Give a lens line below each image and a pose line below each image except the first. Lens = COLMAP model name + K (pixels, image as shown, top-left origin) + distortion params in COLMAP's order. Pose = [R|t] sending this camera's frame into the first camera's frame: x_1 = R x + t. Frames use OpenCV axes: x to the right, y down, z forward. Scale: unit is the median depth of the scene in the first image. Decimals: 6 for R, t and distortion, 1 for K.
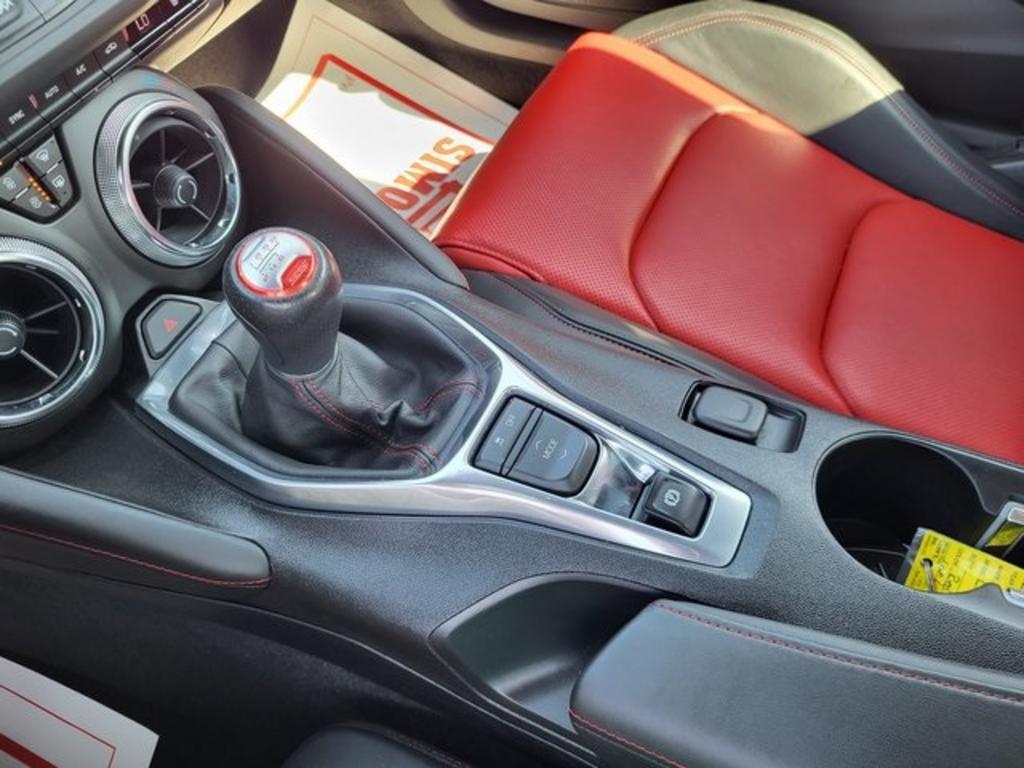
lens RADIAL K [[786.4, 0, 504.1], [0, 786.4, 374.7], [0, 0, 1]] dist [0.014715, -0.010396]
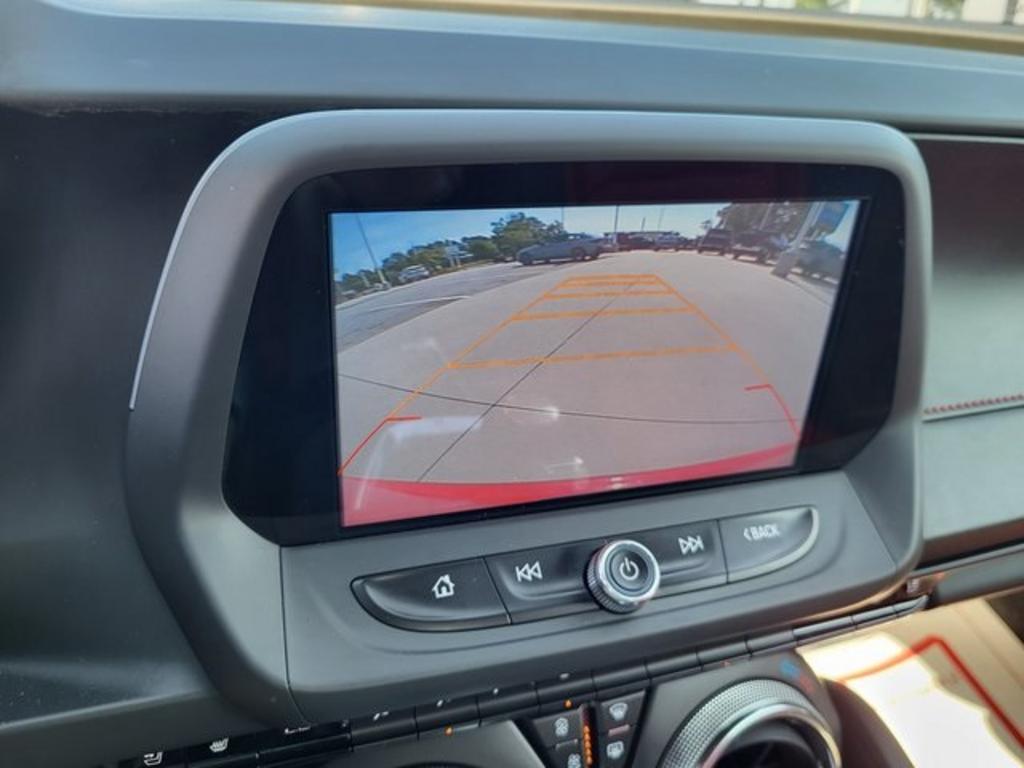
lens RADIAL K [[786.4, 0, 515.2], [0, 786.4, 379.2], [0, 0, 1]] dist [0.014715, -0.010396]
pose [[0.728330, 0.297000, -0.617516, -0.285568], [-0.582495, 0.742971, -0.329686, -0.201641], [0.360880, 0.599820, 0.714130, 0.258945]]
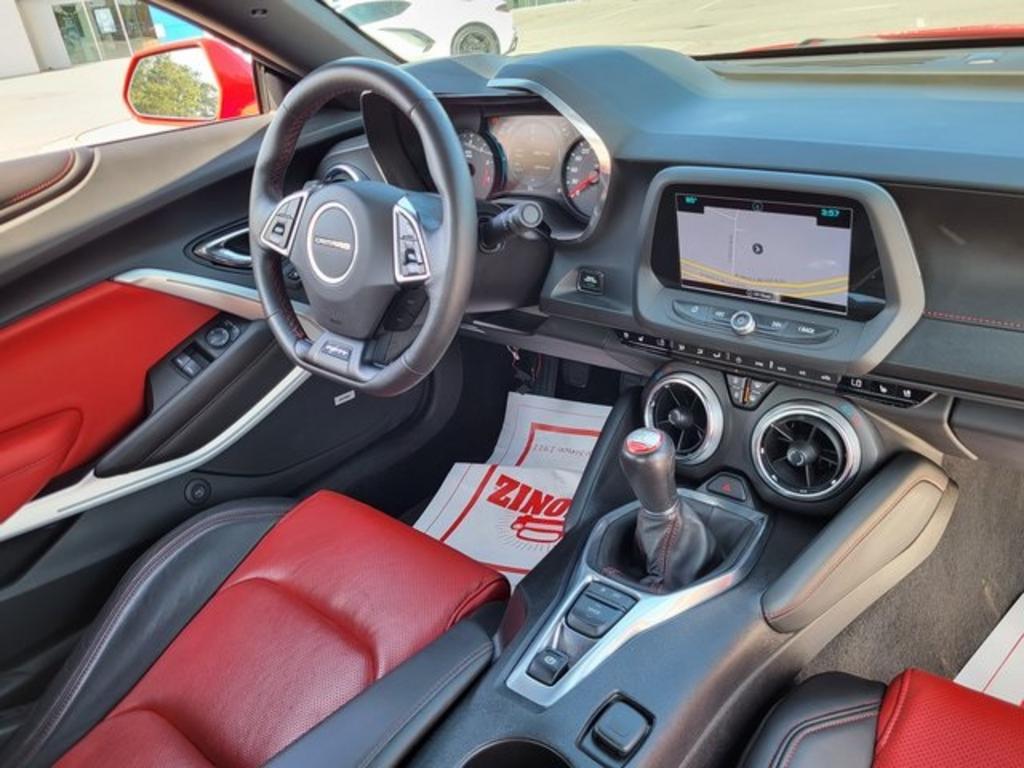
lens RADIAL K [[786.4, 0, 506.6], [0, 786.4, 379.2], [0, 0, 1]] dist [0.014715, -0.010396]
pose [[-0.207489, 0.493460, -0.844657, 1.134643], [-0.718736, 0.508832, 0.473823, -0.731558], [0.663601, 0.705399, 0.249091, 0.090916]]
